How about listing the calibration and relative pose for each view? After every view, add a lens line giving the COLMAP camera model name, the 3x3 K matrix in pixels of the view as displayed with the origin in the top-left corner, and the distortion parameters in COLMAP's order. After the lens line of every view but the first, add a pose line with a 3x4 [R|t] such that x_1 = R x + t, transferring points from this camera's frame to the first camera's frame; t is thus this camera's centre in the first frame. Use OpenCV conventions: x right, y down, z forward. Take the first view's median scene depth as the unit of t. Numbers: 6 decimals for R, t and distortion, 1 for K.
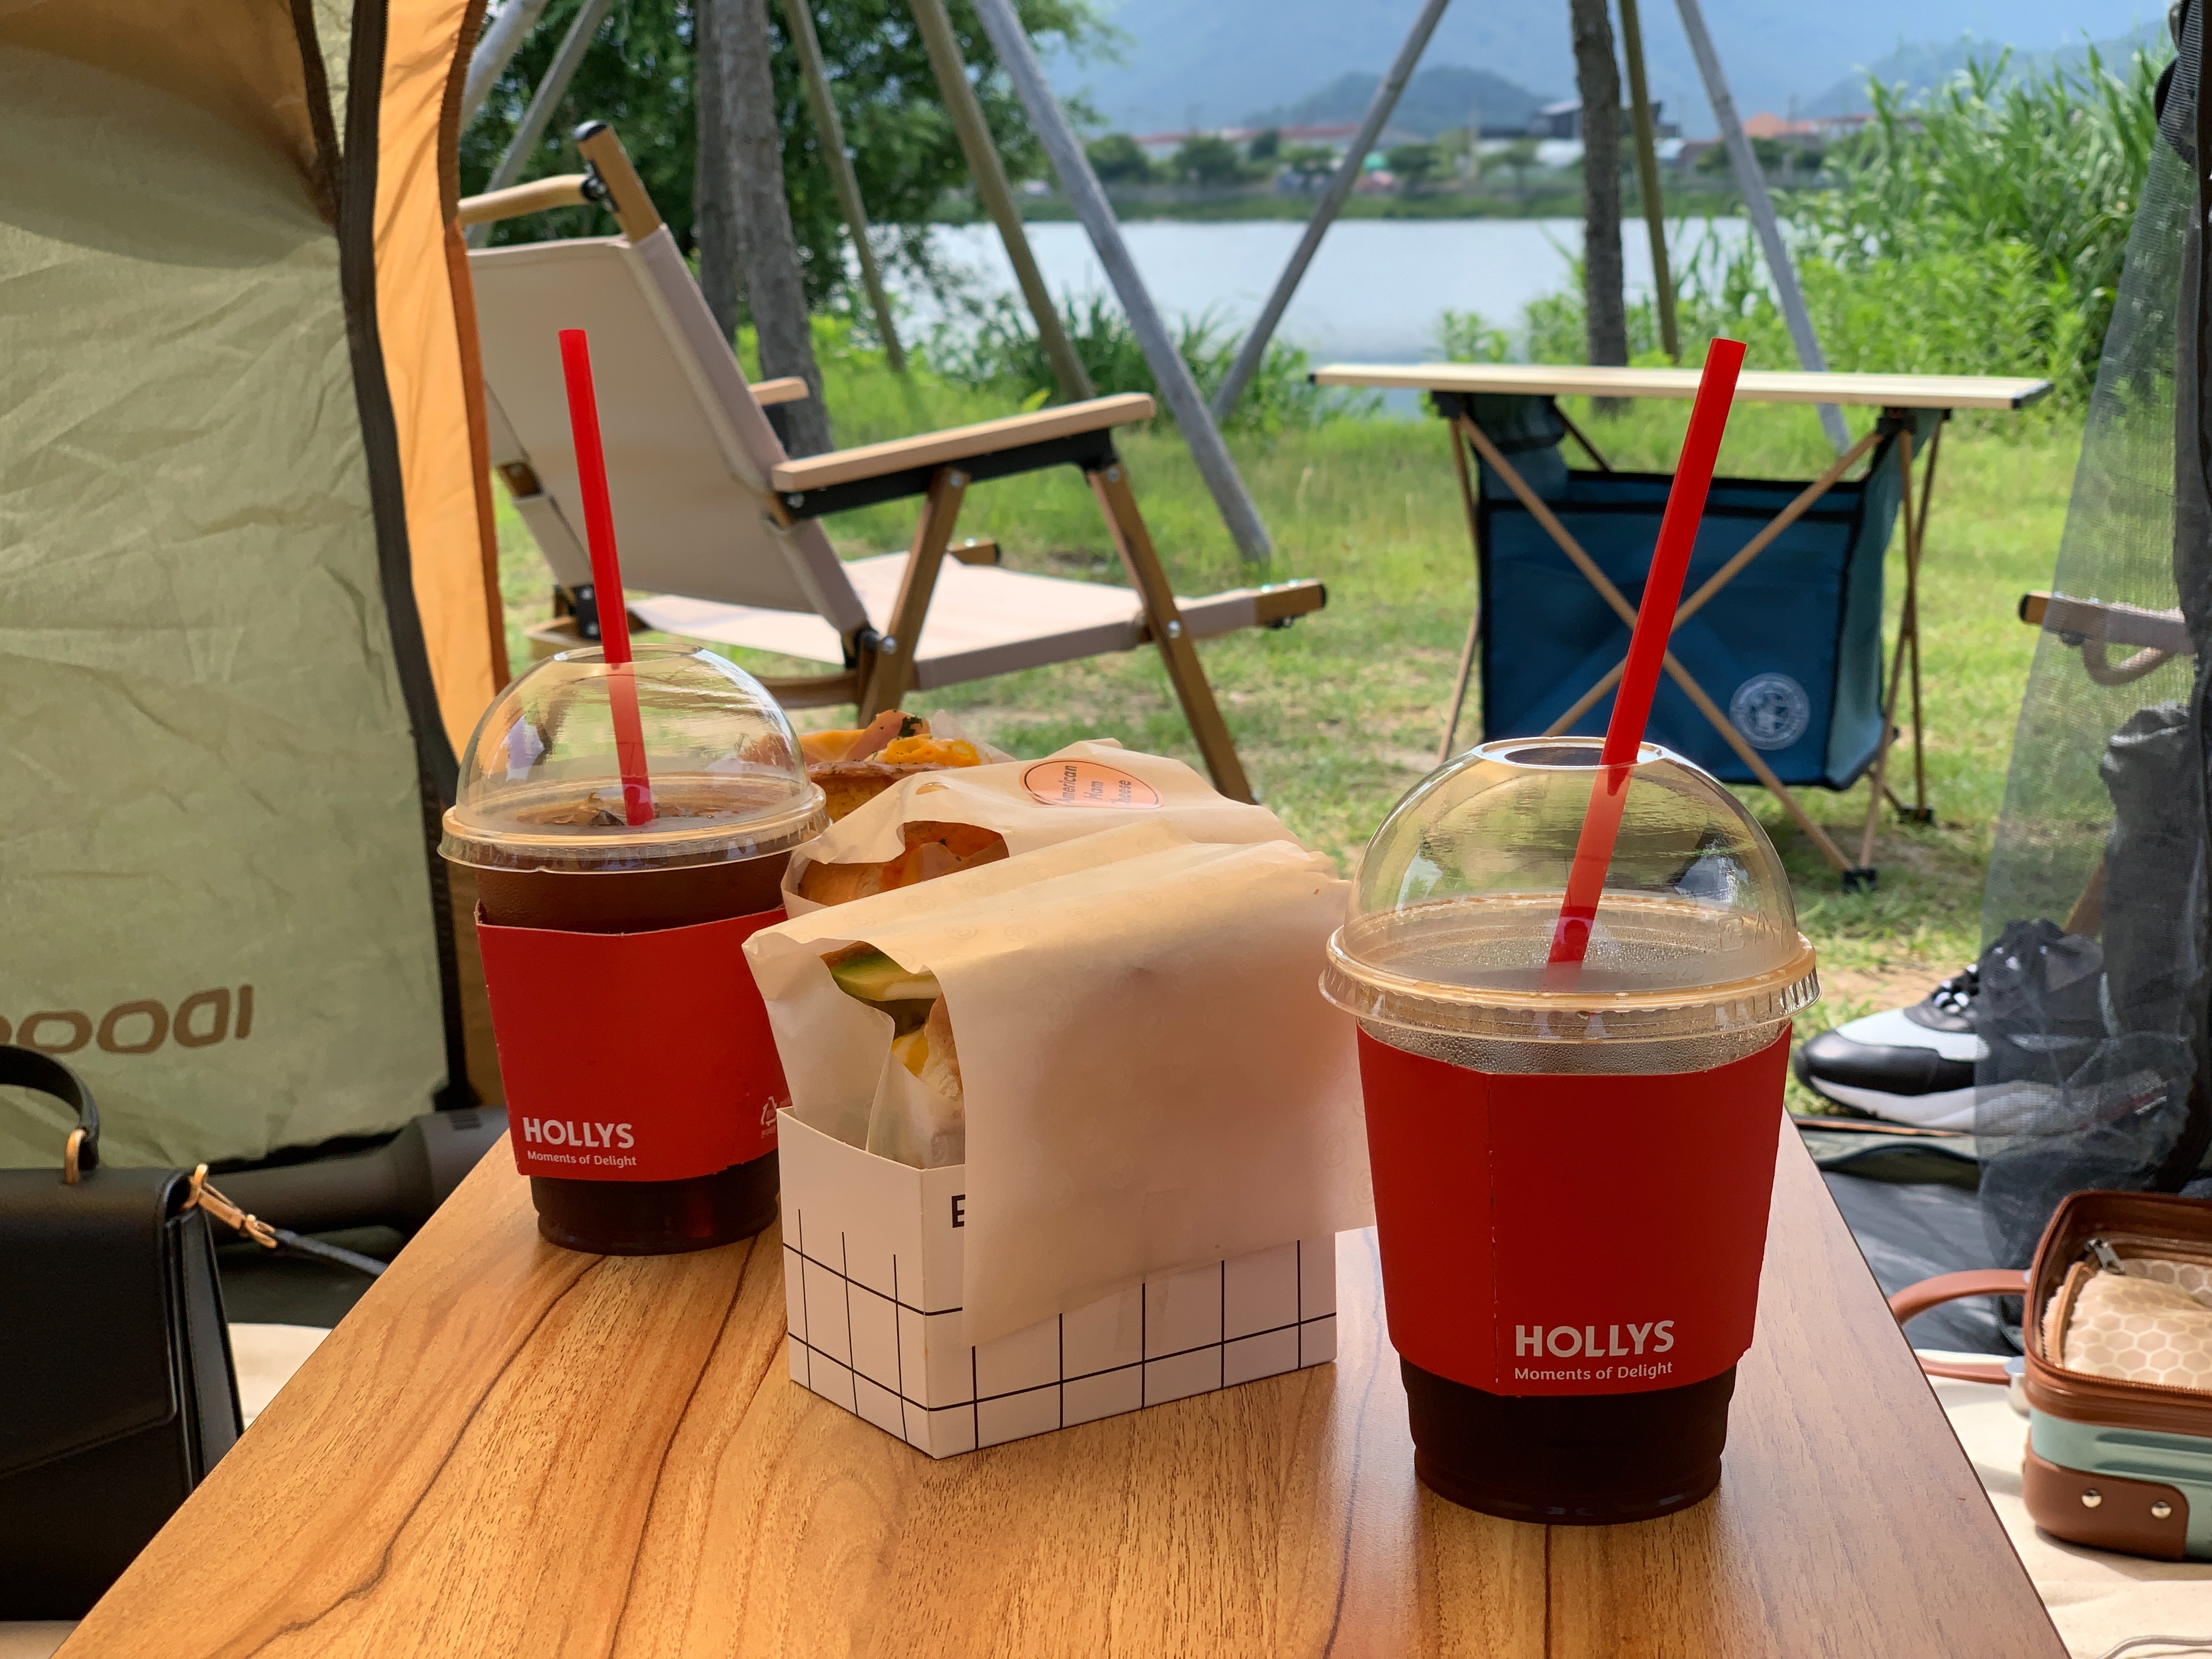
lens RADIAL K [[3284.2, 0, 1108.5], [0, 3284.2, 870.0], [0, 0, 1]] dist [0.018310, -0.177409]
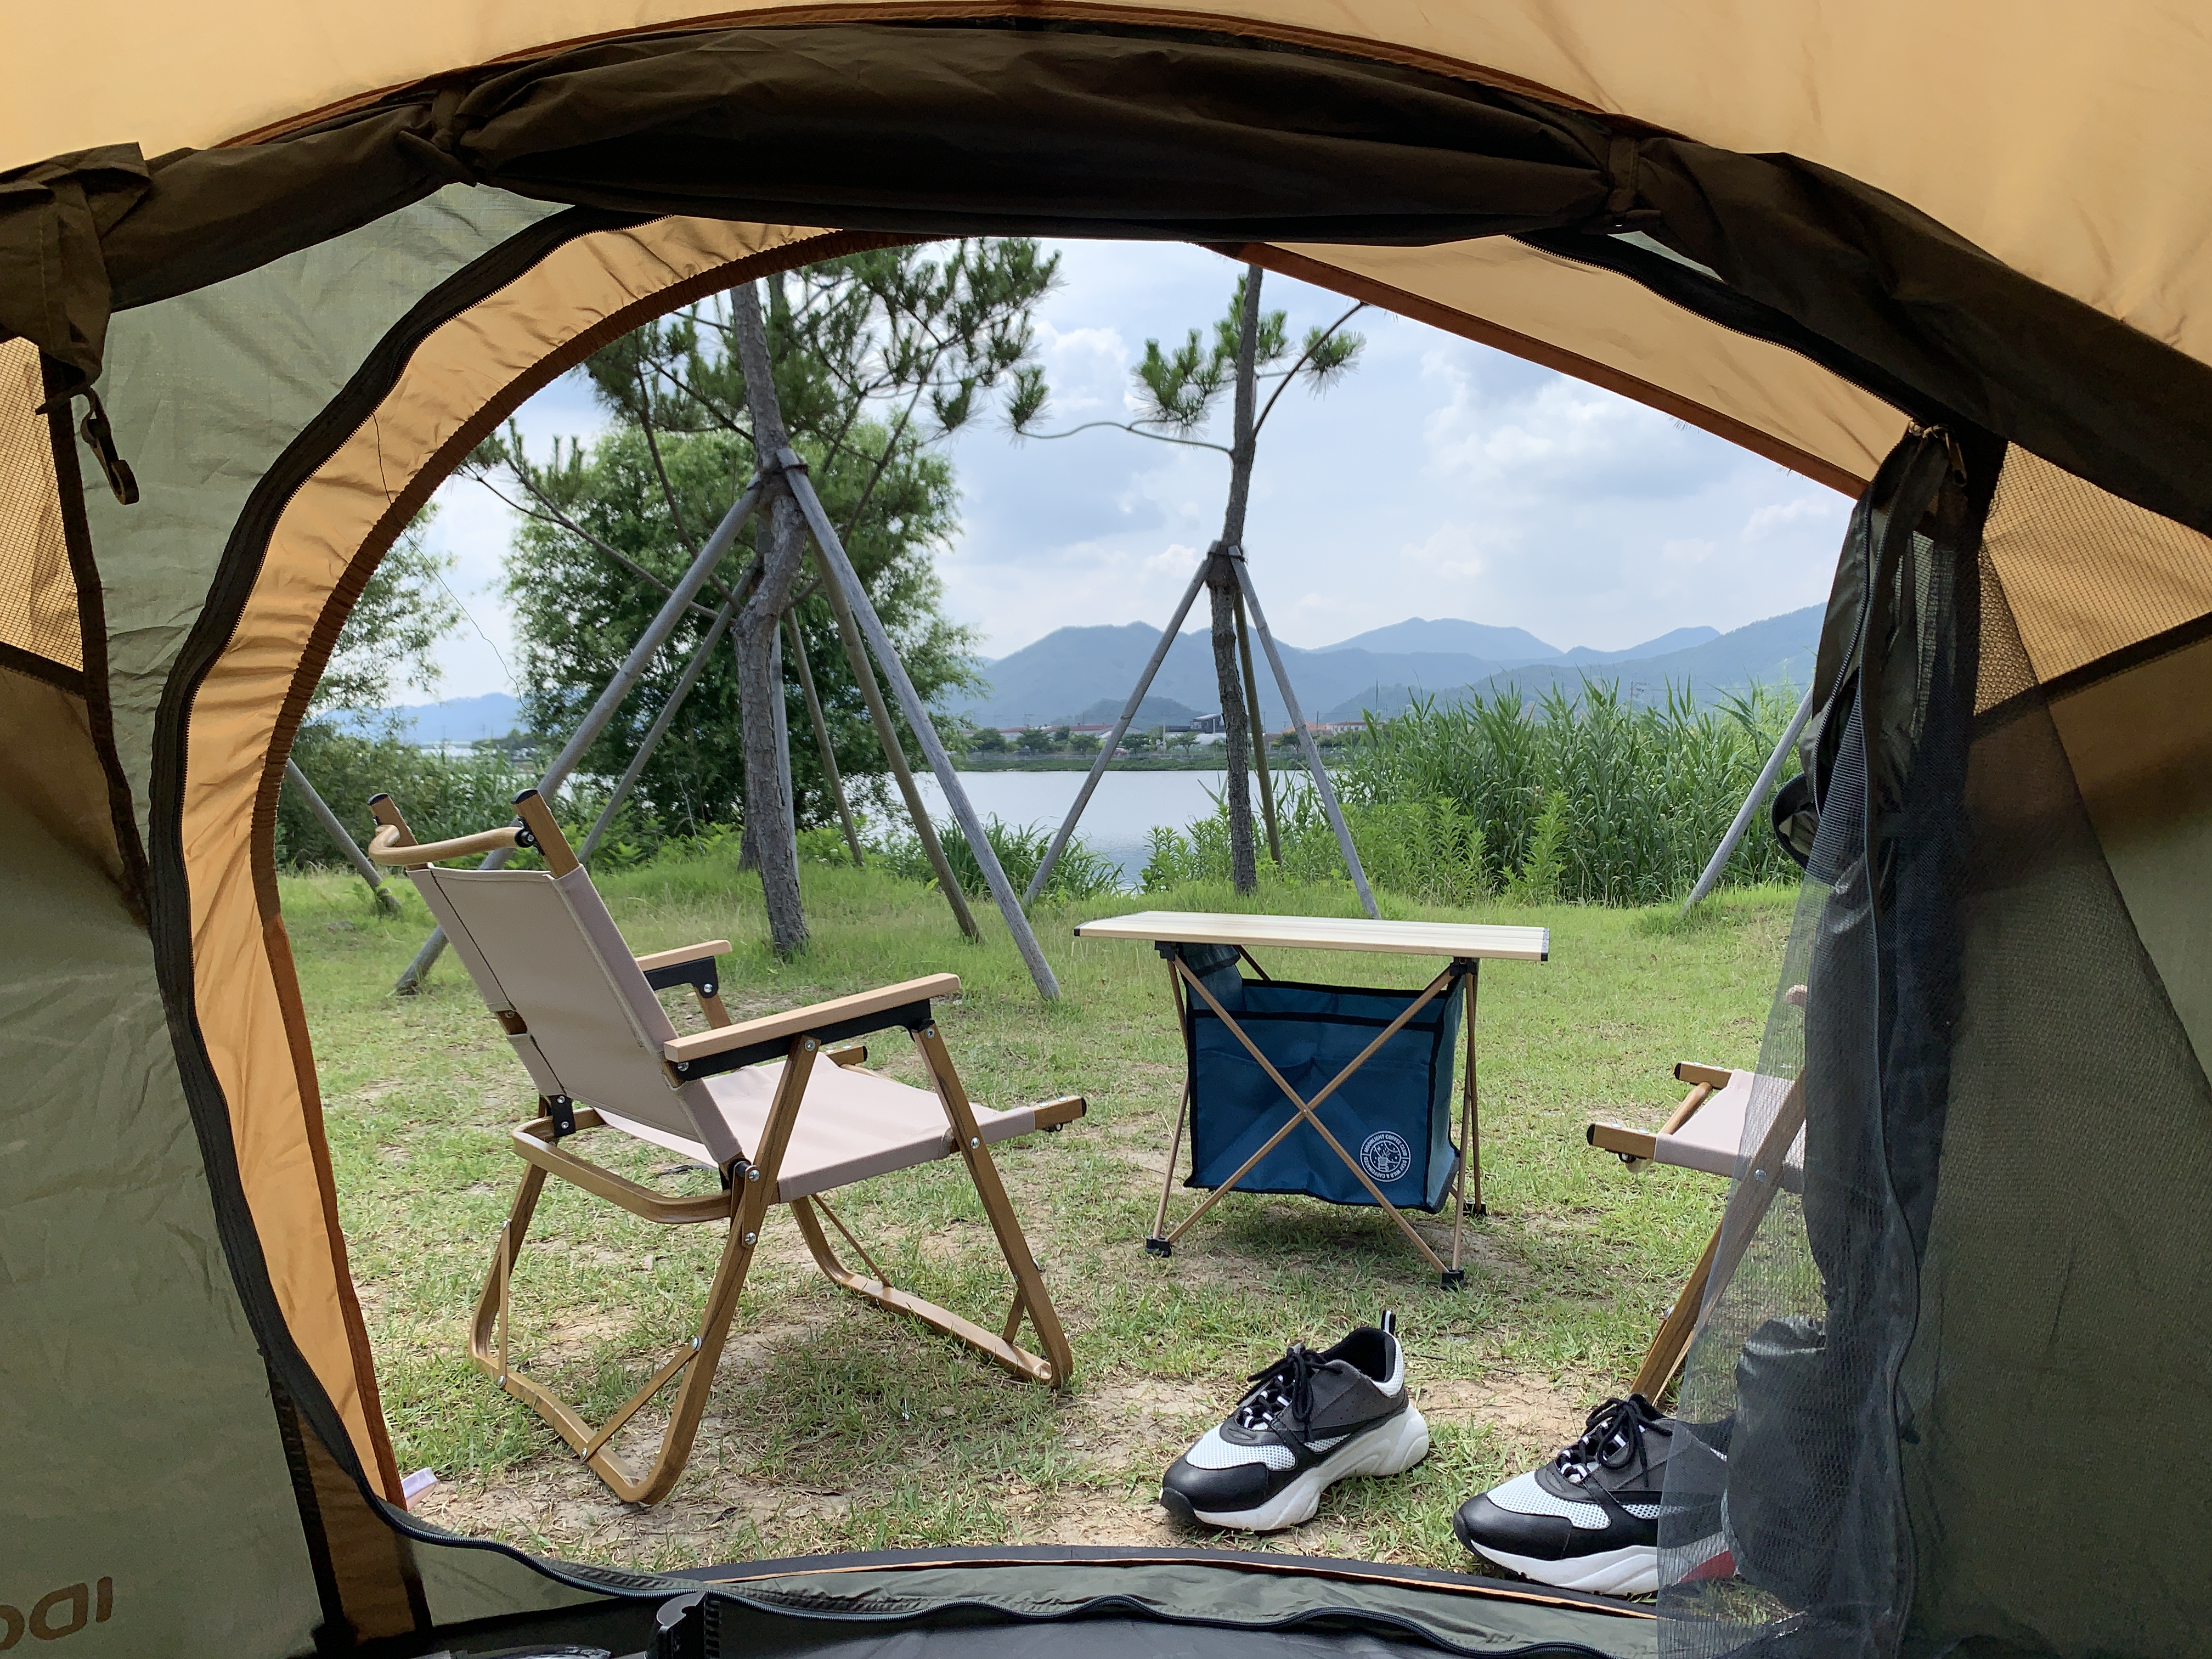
lens RADIAL K [[1658.2, 0, 1109.7], [0, 1658.2, 793.7], [0, 0, 1]] dist [0.003098, -0.009932]
pose [[0.997182, 0.002556, 0.074977, 0.036638], [0.010967, 0.983716, -0.179396, -0.140180], [-0.074214, 0.179713, 0.980916, 0.444064]]
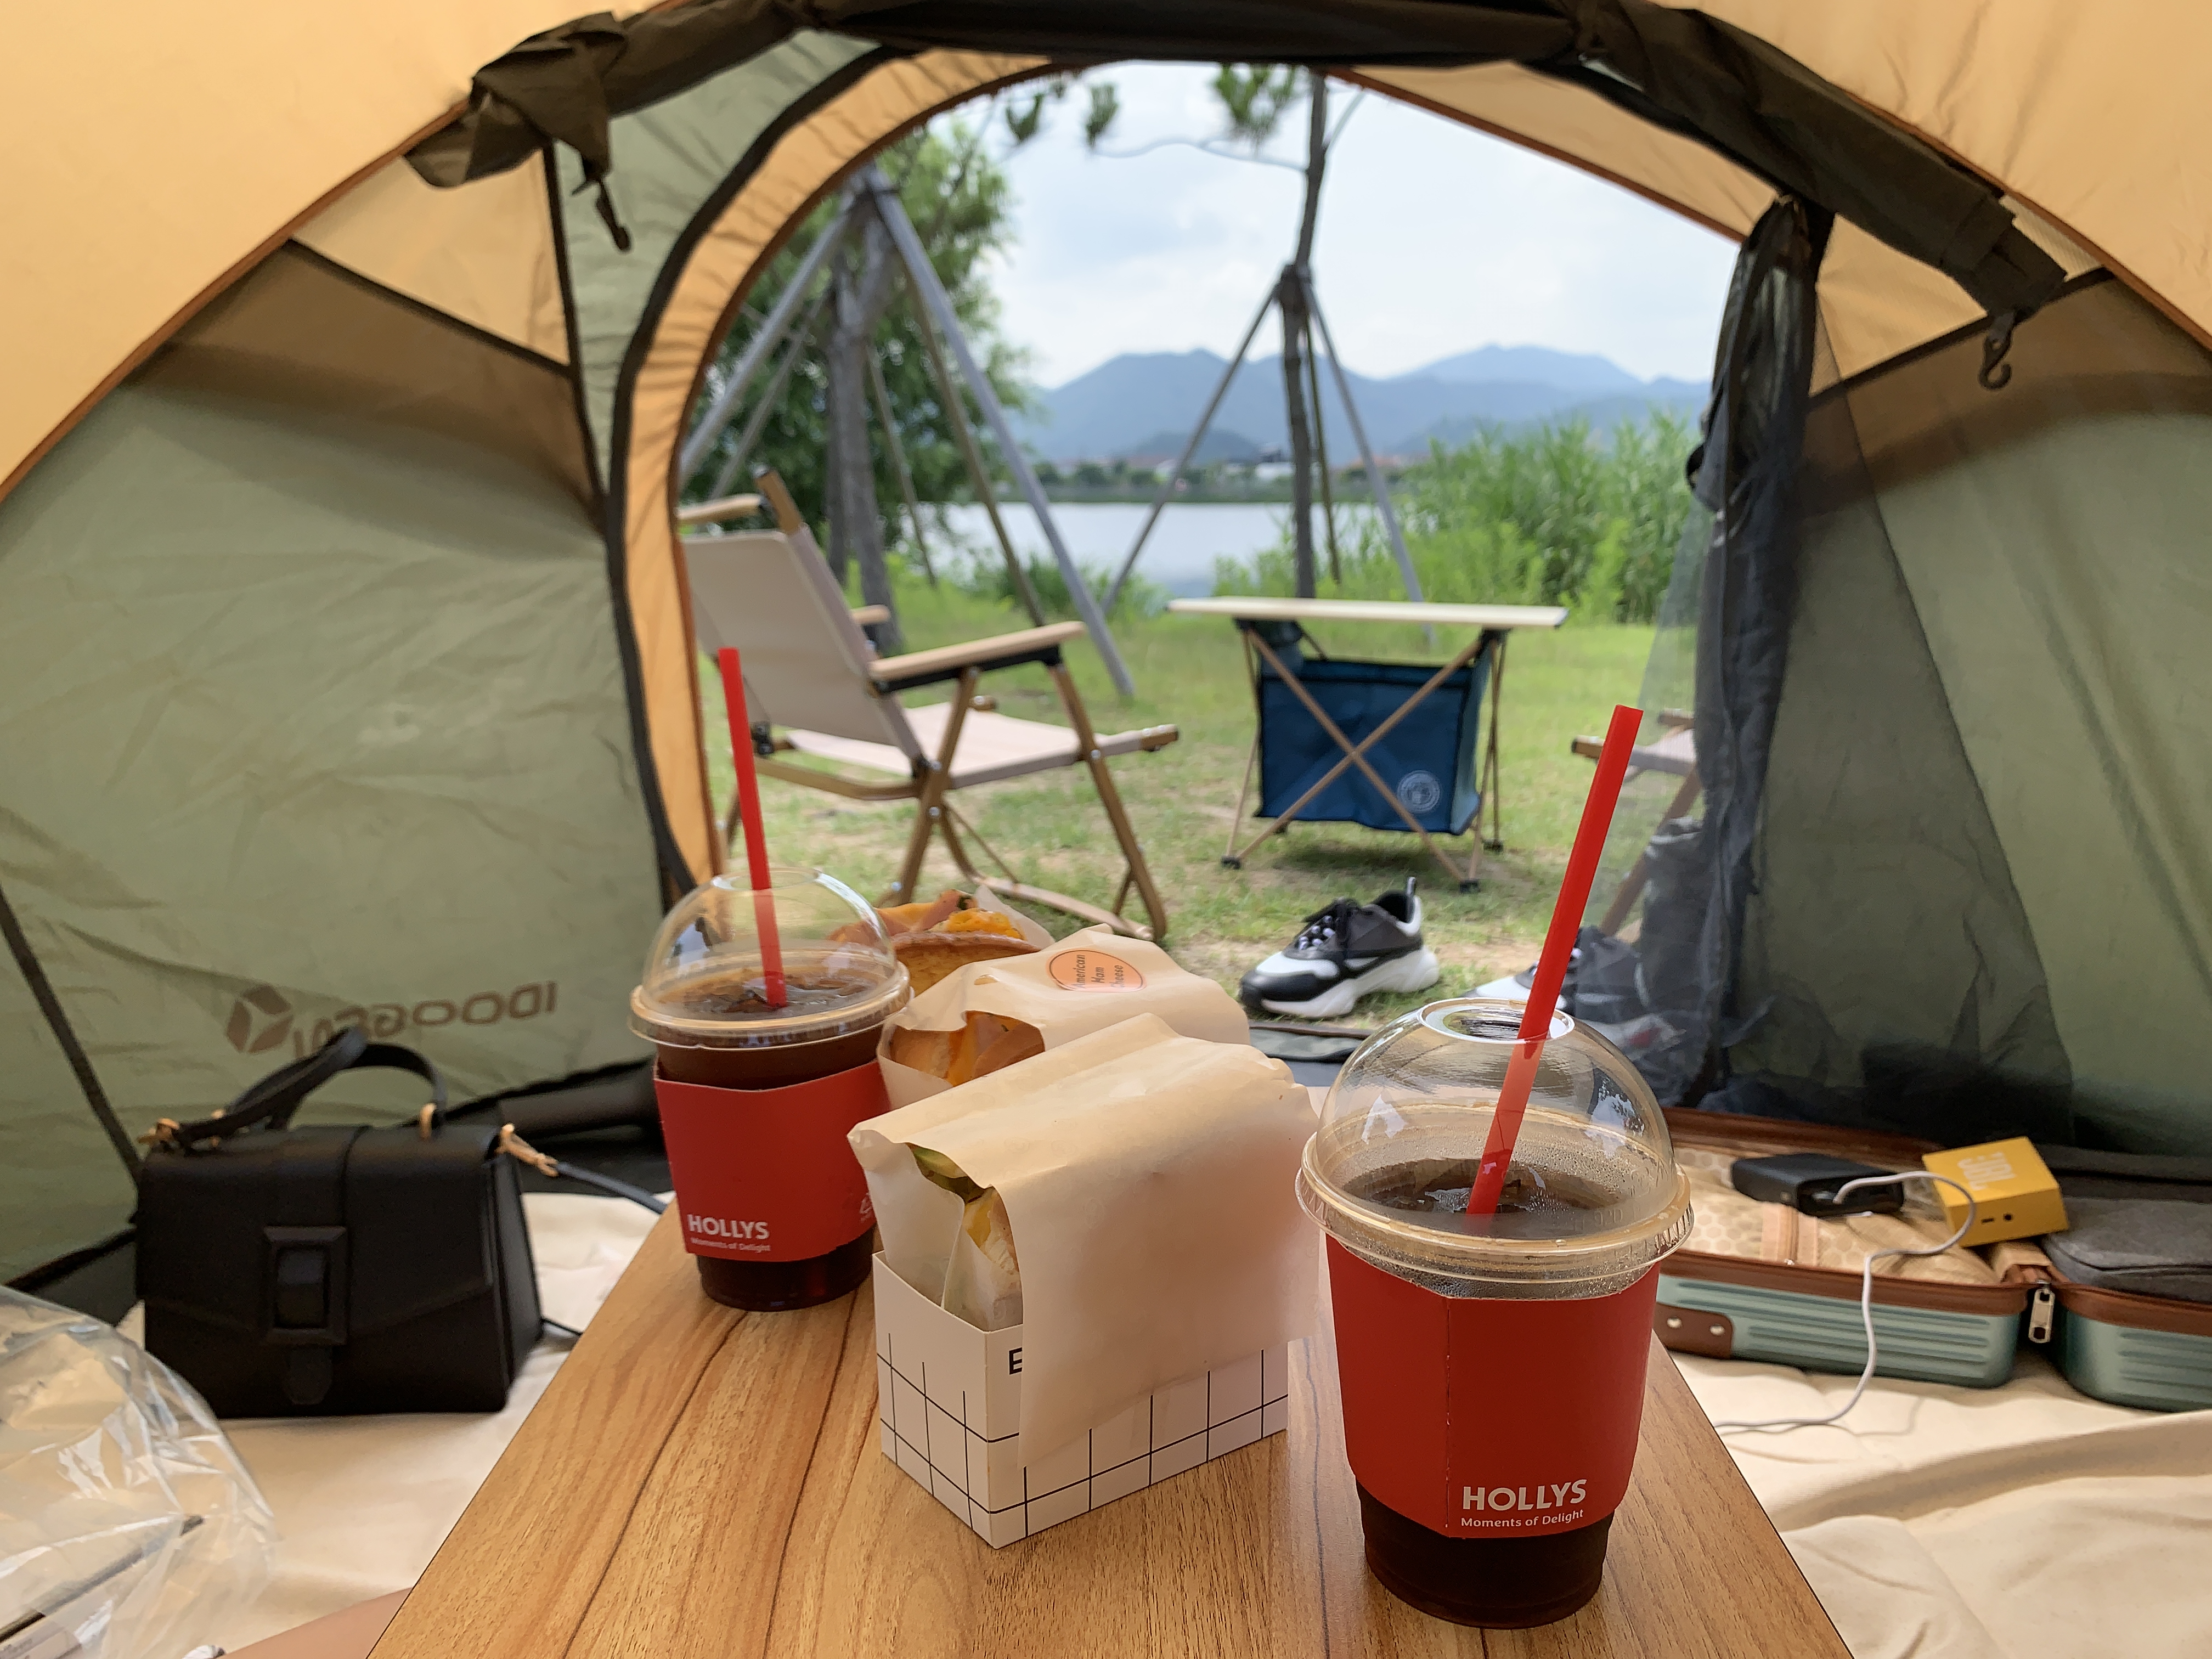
lens RADIAL K [[1676.0, 0, 1107.7], [0, 1676.0, 815.3], [0, 0, 1]] dist [0.029206, -0.113638]
pose [[0.999167, 0.000985, 0.040804, -0.015940], [-0.000504, 0.999930, -0.011815, -0.045698], [-0.040813, 0.011785, 0.999097, 0.148820]]
